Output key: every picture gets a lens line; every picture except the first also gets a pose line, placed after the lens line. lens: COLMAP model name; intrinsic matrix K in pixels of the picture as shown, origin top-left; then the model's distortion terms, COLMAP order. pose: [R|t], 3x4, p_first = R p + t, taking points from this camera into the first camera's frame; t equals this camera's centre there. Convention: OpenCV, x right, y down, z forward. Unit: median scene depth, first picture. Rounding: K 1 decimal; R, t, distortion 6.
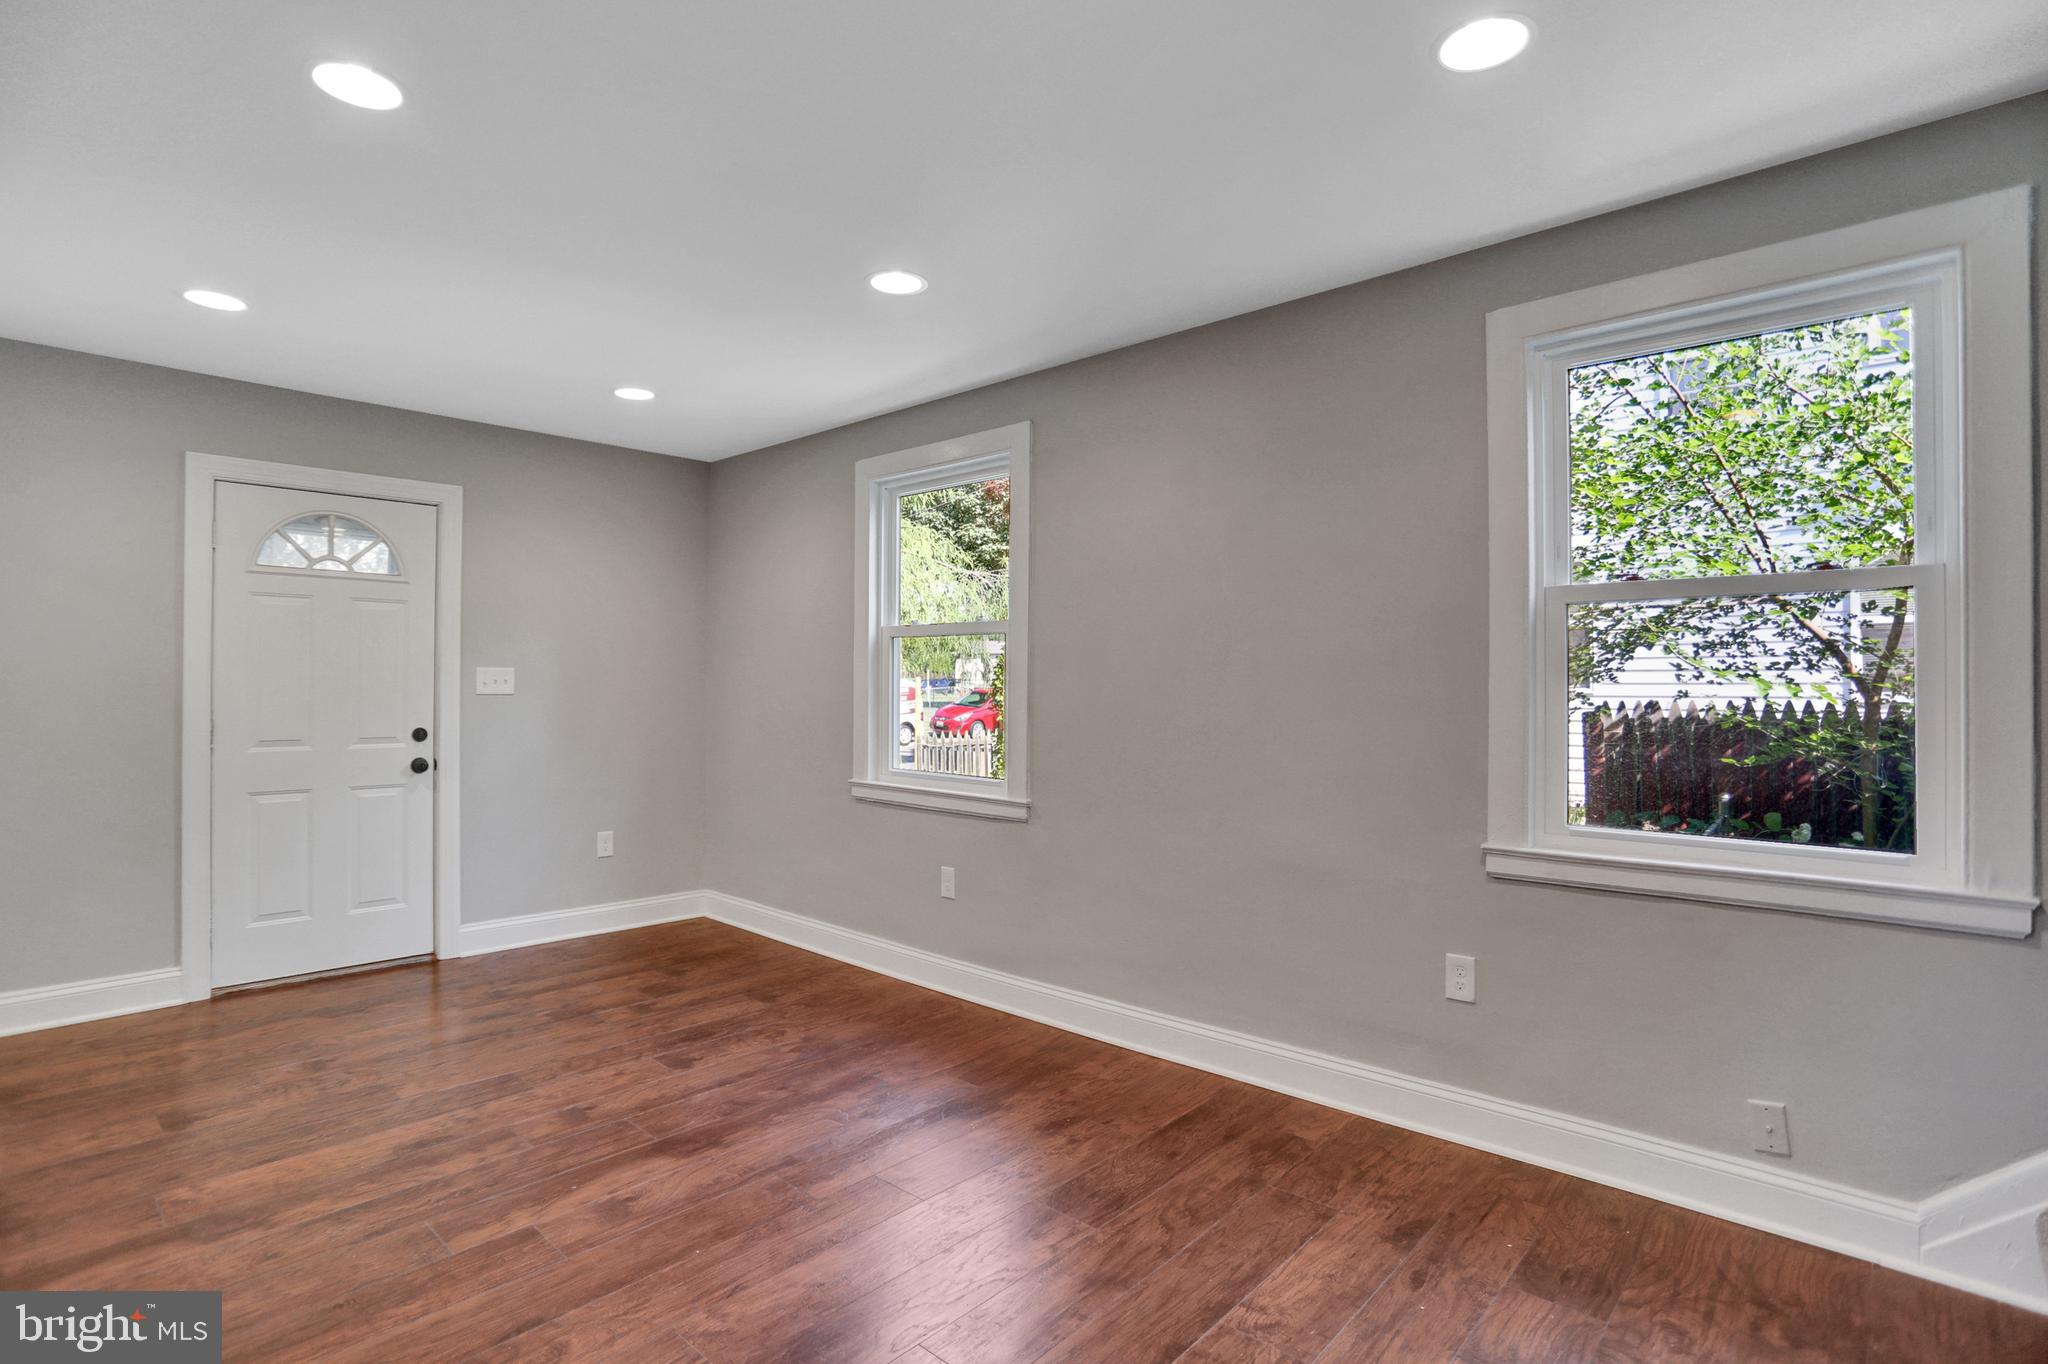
lens RADIAL K [[1007.6, 0, 1021.7], [0, 1007.6, 674.7], [0, 0, 1]] dist [-0.079539, 0.030391]
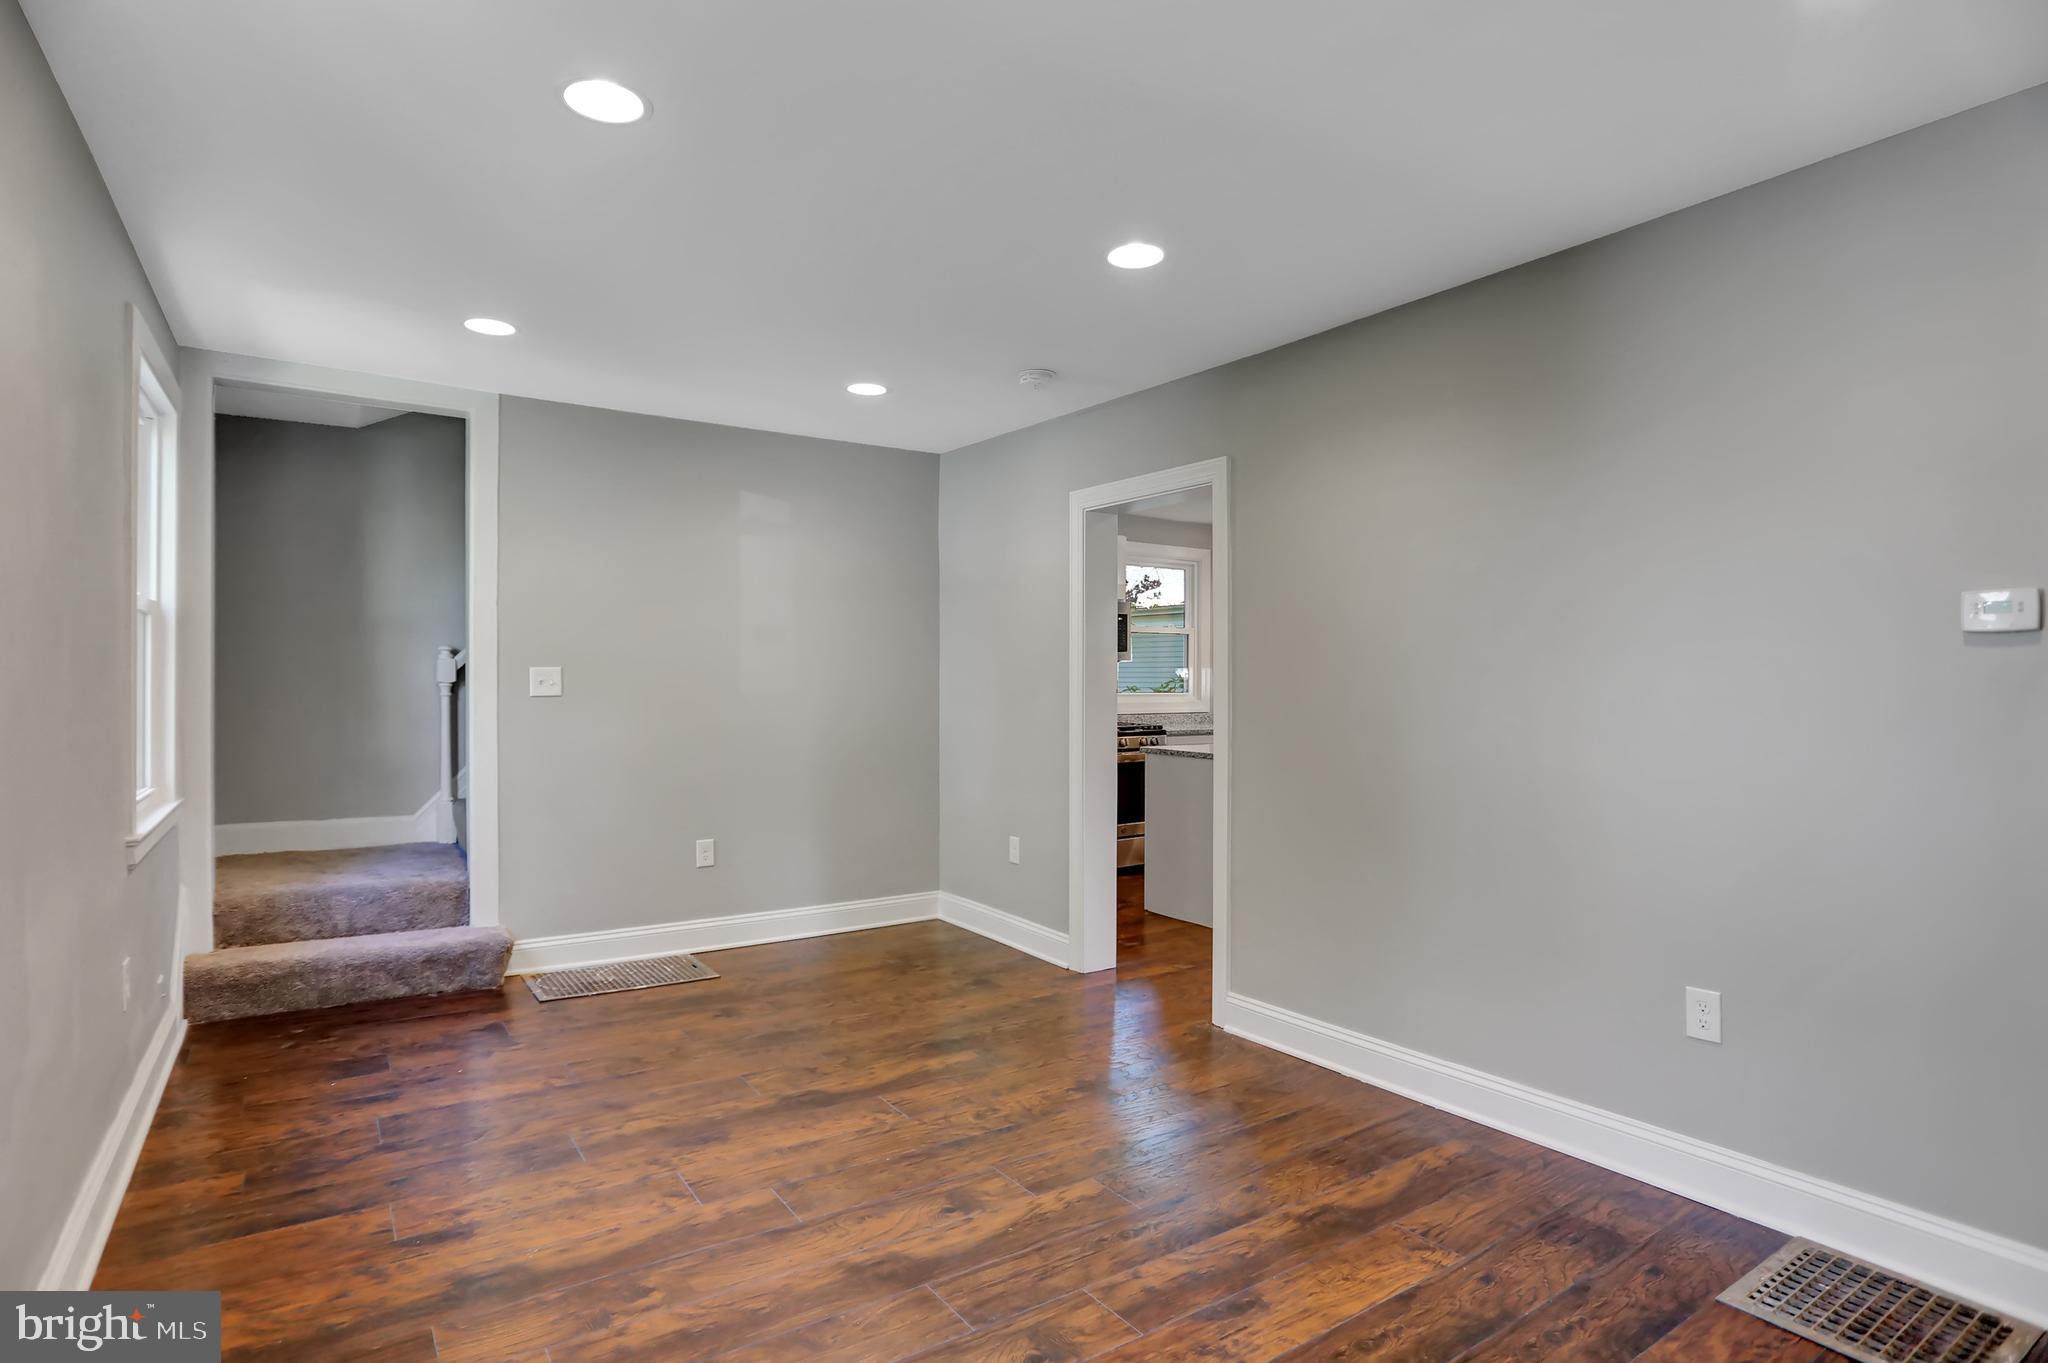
lens RADIAL K [[1055.2, 0, 1043.8], [0, 1055.2, 673.8], [0, 0, 1]] dist [-0.080145, 0.034740]
pose [[-0.978426, -0.007957, 0.206444, -0.513262], [-0.011787, 0.999780, -0.017333, 0.012443], [-0.206260, -0.019393, -0.978305, 1.464357]]
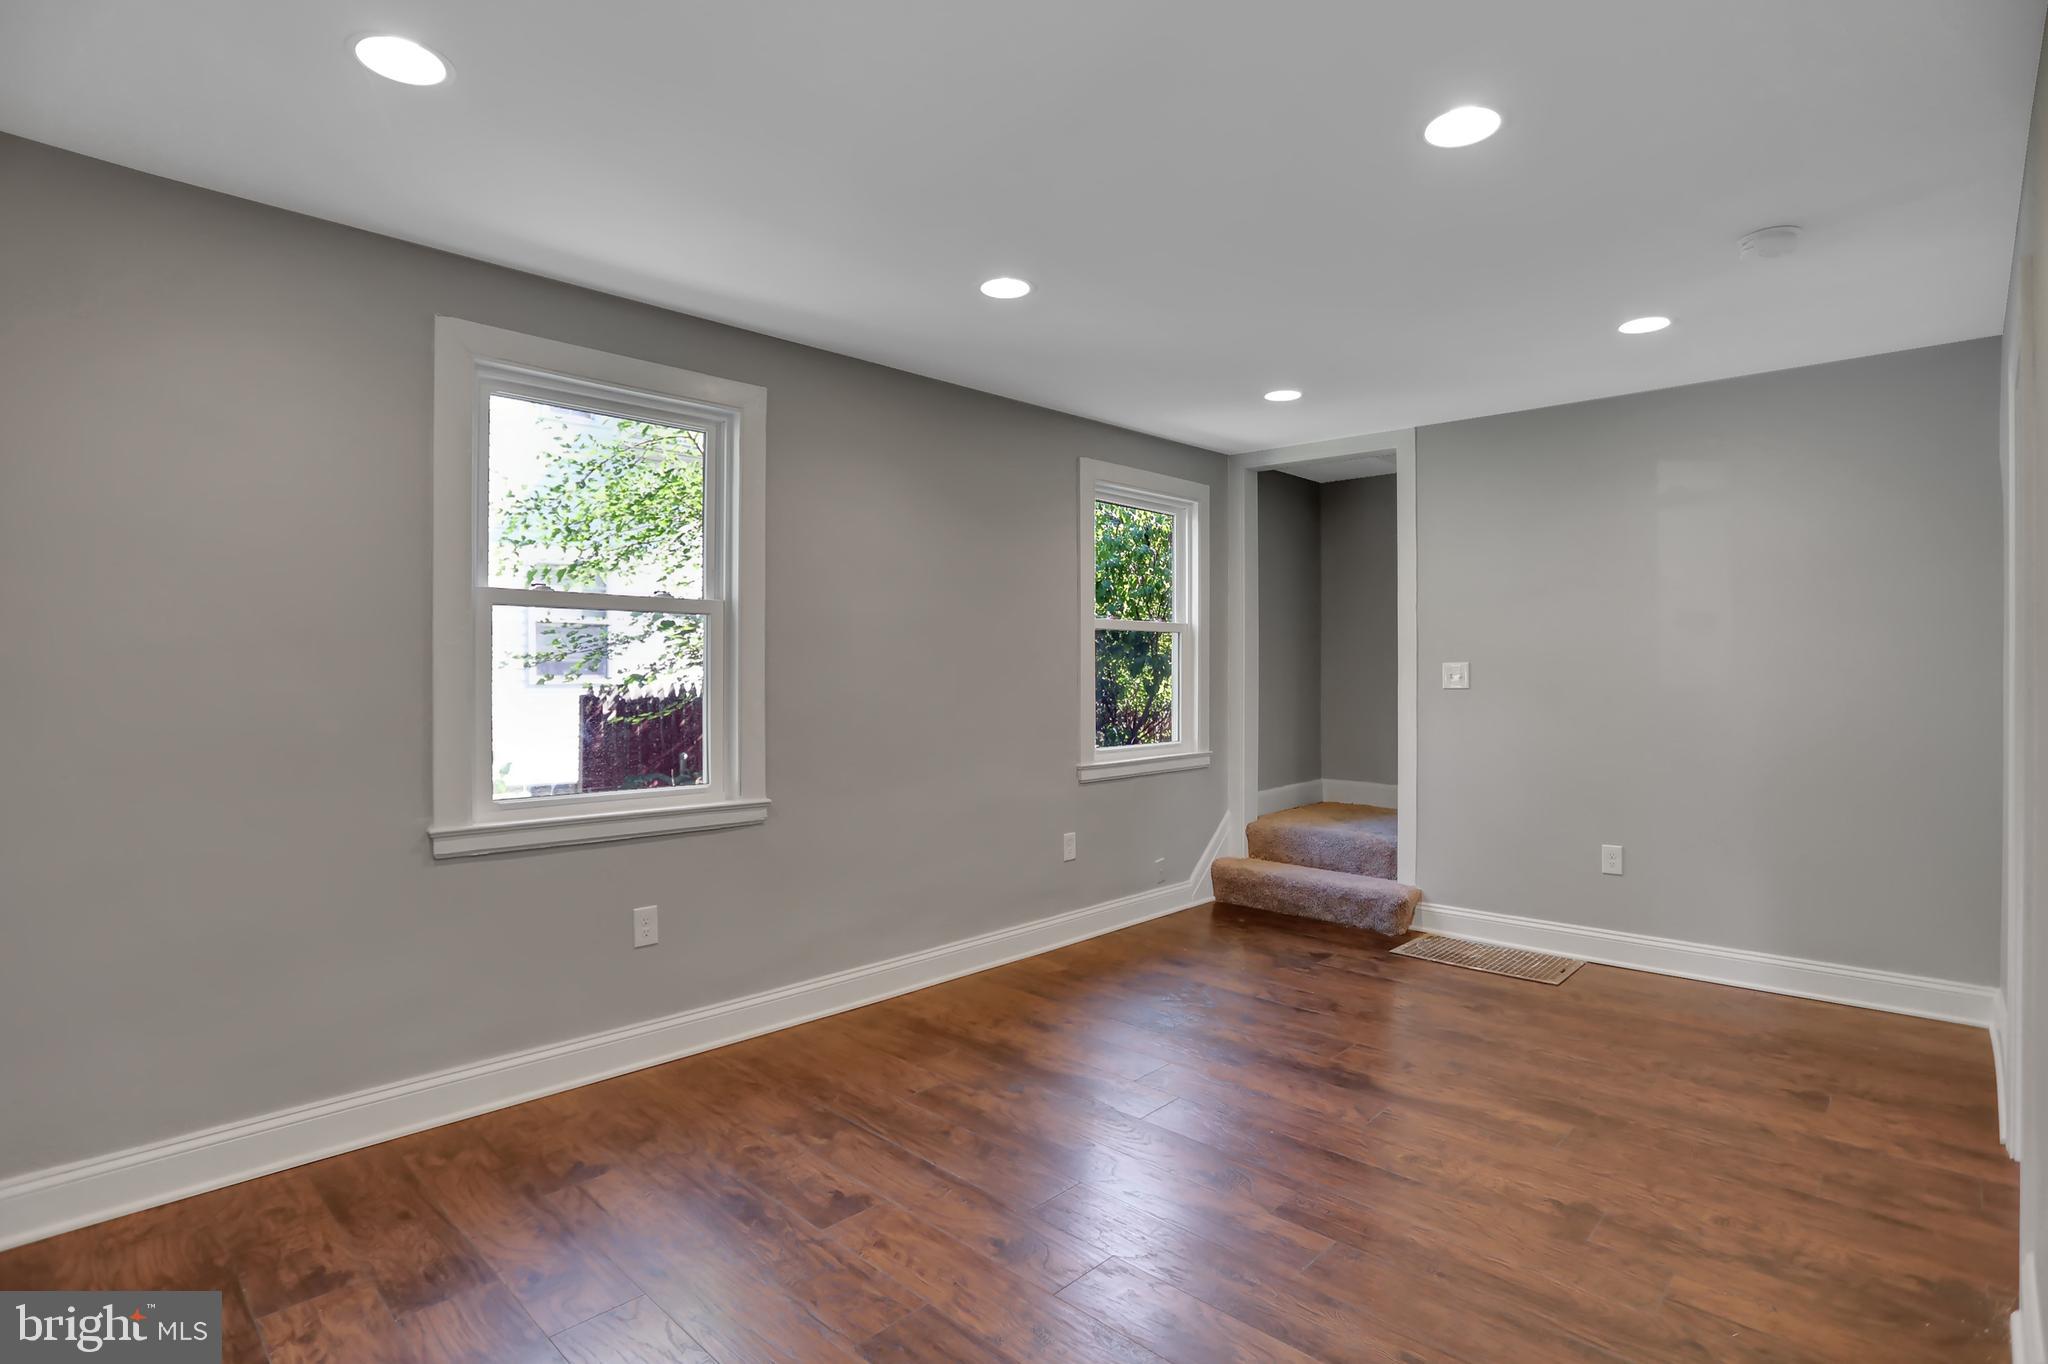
lens RADIAL K [[1027.2, 0, 1024.0], [0, 1027.2, 682.0], [0, 0, 1]] dist [-0.084045, 0.034701]
pose [[0.014733, -0.018215, 0.999726, -1.071448], [-0.011123, 0.999769, 0.018380, -0.003945], [-0.999830, -0.011391, 0.014527, 0.865686]]
